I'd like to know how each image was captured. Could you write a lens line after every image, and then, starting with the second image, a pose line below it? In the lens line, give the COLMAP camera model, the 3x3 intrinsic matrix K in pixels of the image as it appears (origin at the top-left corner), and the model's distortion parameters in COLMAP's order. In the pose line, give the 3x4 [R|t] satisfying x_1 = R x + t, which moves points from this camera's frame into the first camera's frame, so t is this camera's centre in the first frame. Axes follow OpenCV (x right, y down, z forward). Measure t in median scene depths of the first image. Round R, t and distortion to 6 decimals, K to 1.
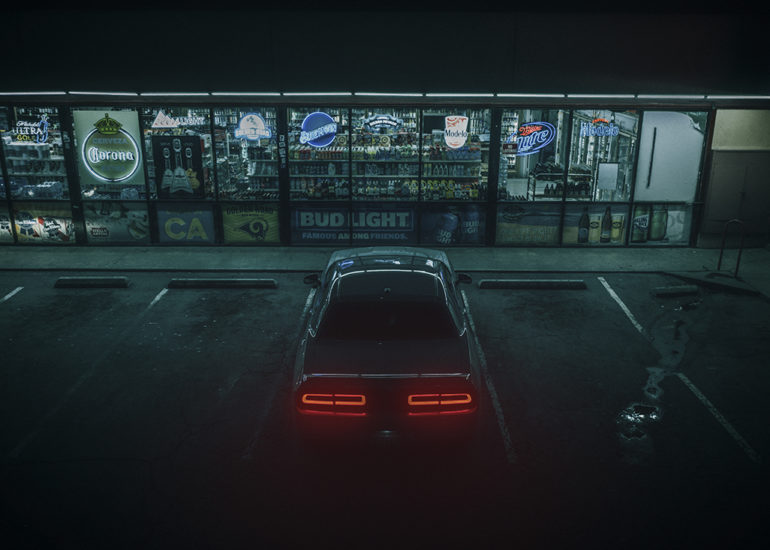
lens RADIAL K [[701.9, 0, 385.8], [0, 701.9, 273.6], [0, 0, 1]] dist [-0.017725, 0.000000]
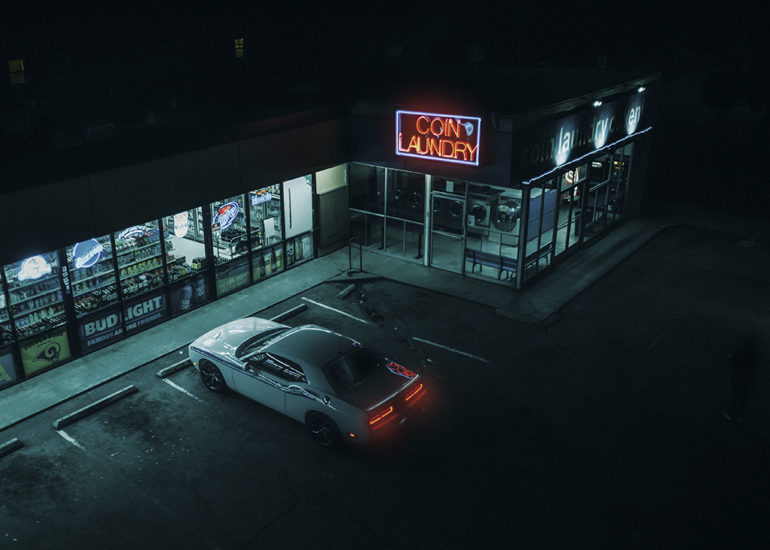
lens RADIAL K [[701.9, 0, 384.6], [0, 701.9, 274.9], [0, 0, 1]] dist [-0.017725, 0.000000]
pose [[0.633708, -0.291058, 0.716728, -0.595116], [0.260166, 0.952736, 0.156869, -0.213795], [-0.728511, 0.087059, 0.679480, -0.135155]]
